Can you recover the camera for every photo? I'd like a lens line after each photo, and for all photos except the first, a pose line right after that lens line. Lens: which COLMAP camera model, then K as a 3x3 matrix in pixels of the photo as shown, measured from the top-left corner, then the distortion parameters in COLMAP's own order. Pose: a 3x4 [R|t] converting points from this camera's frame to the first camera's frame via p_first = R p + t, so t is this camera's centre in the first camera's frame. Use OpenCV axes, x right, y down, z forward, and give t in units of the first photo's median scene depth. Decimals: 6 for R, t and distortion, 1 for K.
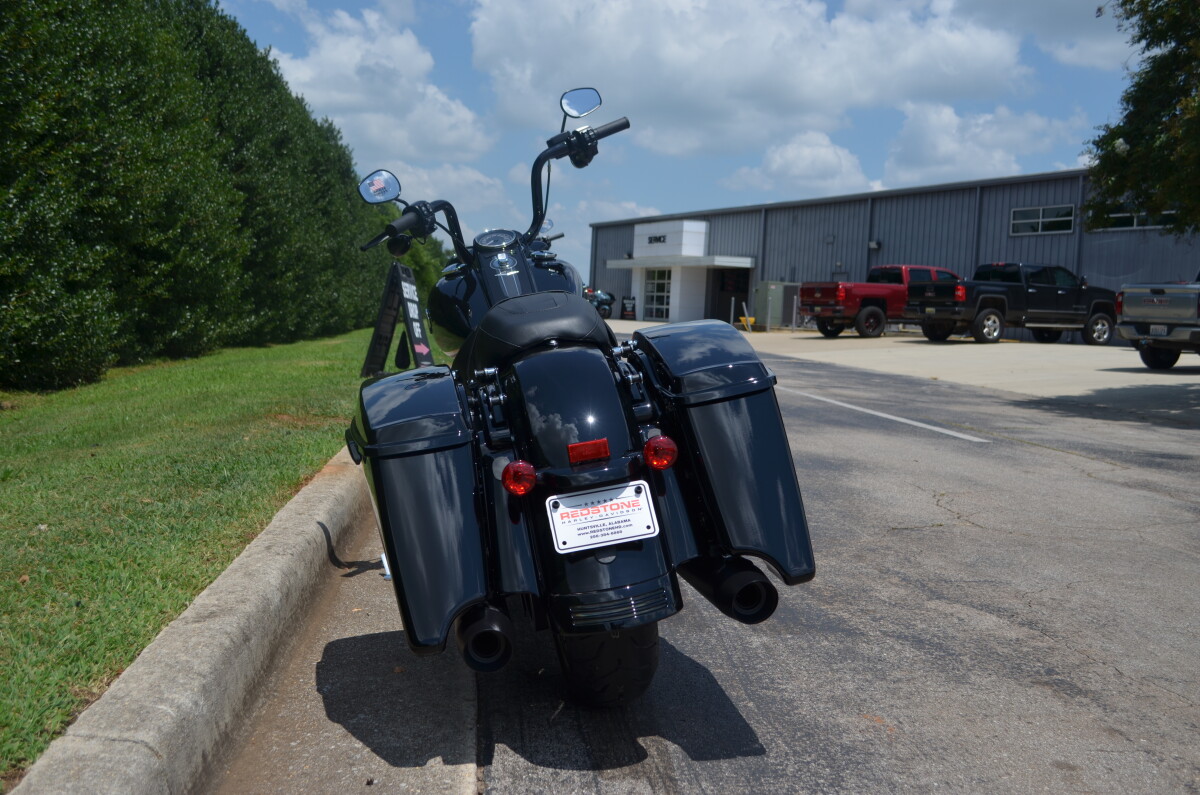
lens RADIAL K [[1235.2, 0, 608.3], [0, 1235.2, 400.9], [0, 0, 1]] dist [-0.065433, 0.000000]
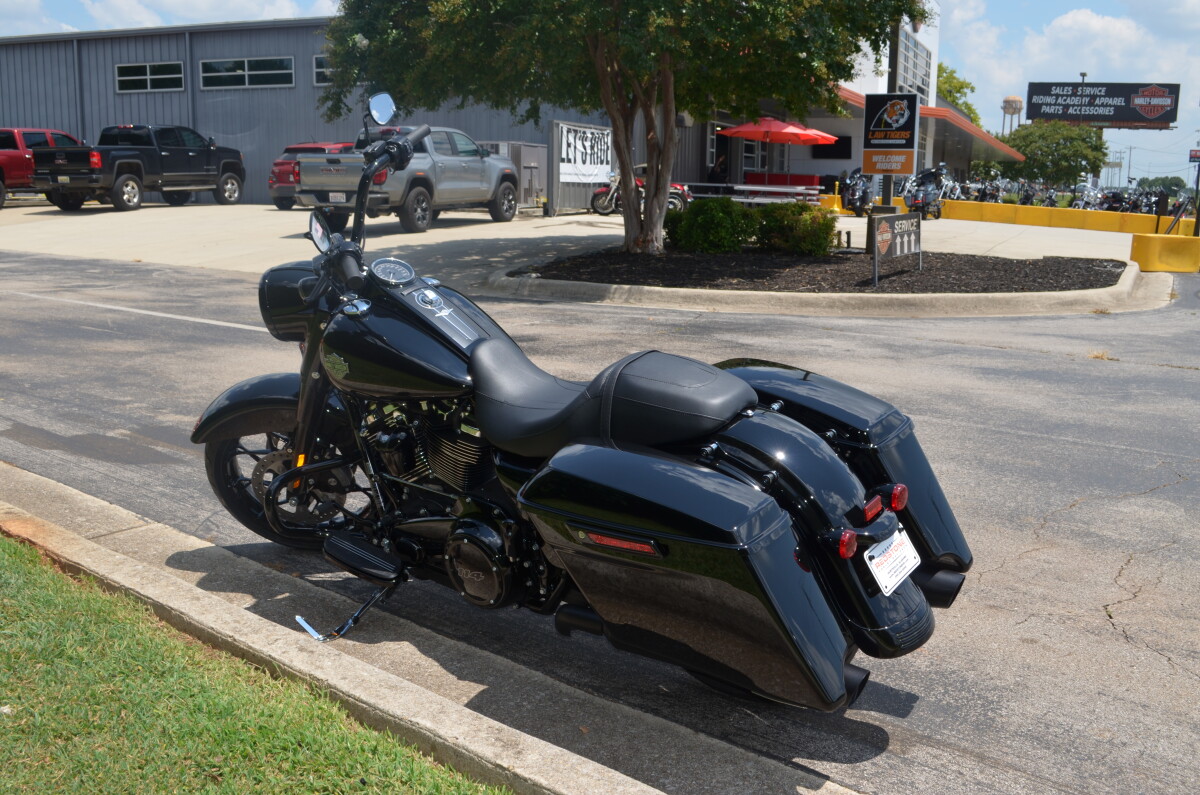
lens RADIAL K [[1235.2, 0, 609.1], [0, 1235.2, 403.2], [0, 0, 1]] dist [-0.065433, 0.000000]
pose [[0.728810, -0.158037, 0.666228, -0.082980], [0.069405, 0.985039, 0.157738, -0.022592], [-0.681189, -0.068721, 0.728875, 0.024141]]
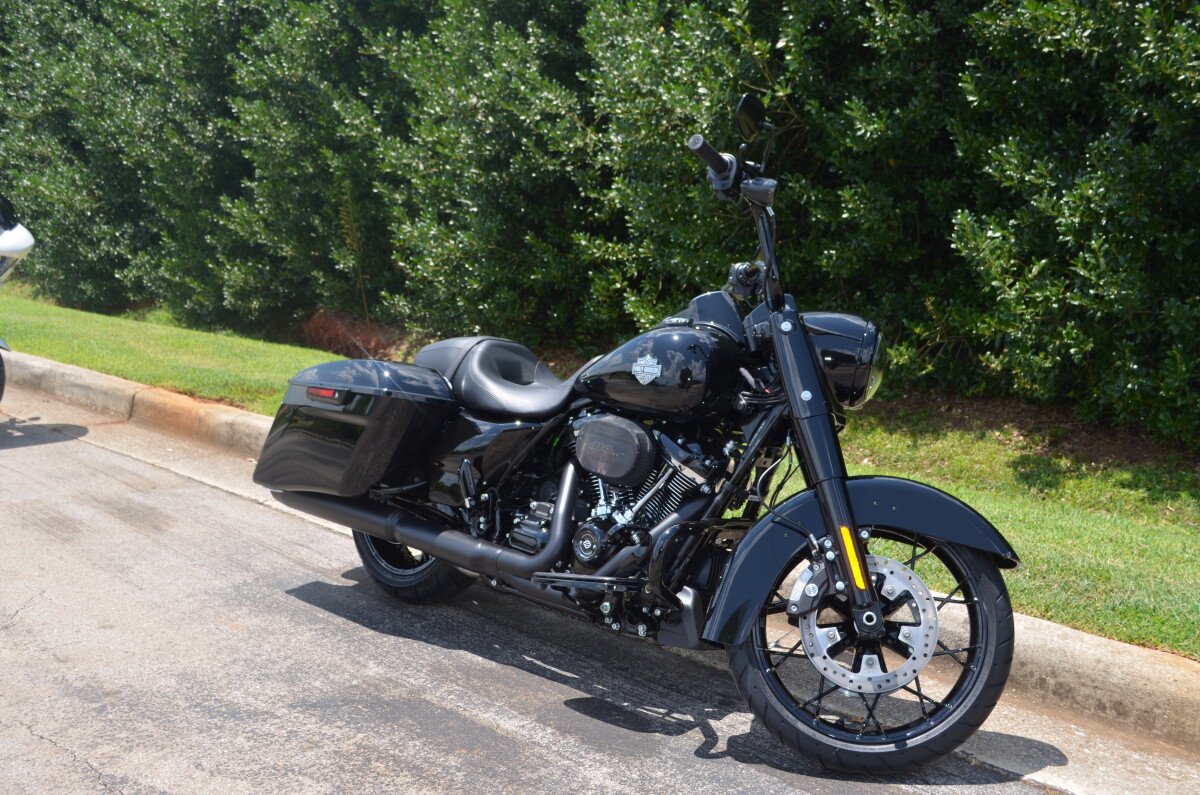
lens RADIAL K [[1391.5, 0, 606.8], [0, 1391.5, 396.6], [0, 0, 1]] dist [-0.073831, 0.000000]
pose [[-0.808704, 0.047308, -0.586310, 0.076776], [-0.082354, 0.977837, 0.192492, -0.033773], [0.582422, 0.203954, -0.786885, 0.236658]]
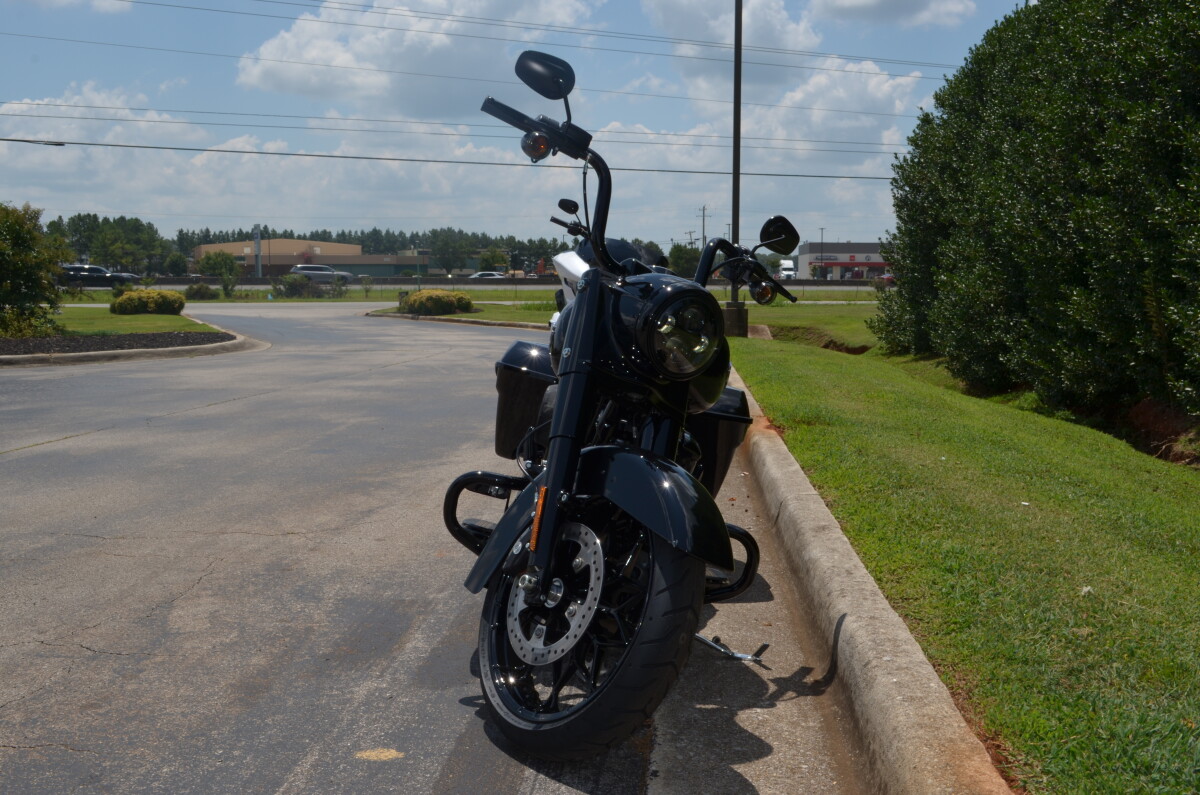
lens RADIAL K [[1235.2, 0, 605.9], [0, 1235.2, 394.8], [0, 0, 1]] dist [-0.065433, 0.000000]
pose [[-0.985048, -0.068681, 0.157995, -0.027091], [-0.041842, 0.985014, 0.167323, -0.026543], [-0.167119, 0.158211, -0.973160, 0.253606]]
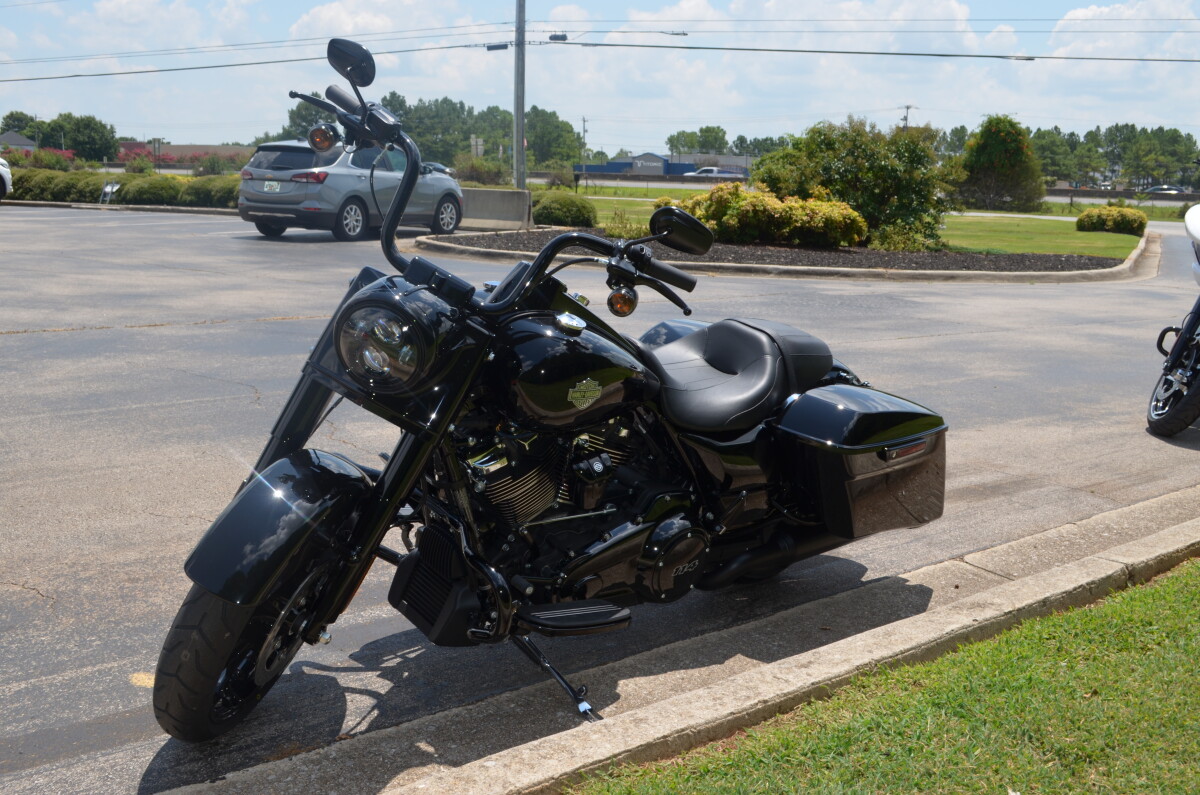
lens RADIAL K [[1235.2, 0, 607.9], [0, 1235.2, 401.7], [0, 0, 1]] dist [-0.065433, 0.000000]
pose [[-0.571992, -0.212937, 0.792138, -0.102362], [0.000495, 0.965627, 0.259931, -0.034768], [-0.820259, 0.149071, -0.552226, 0.189502]]
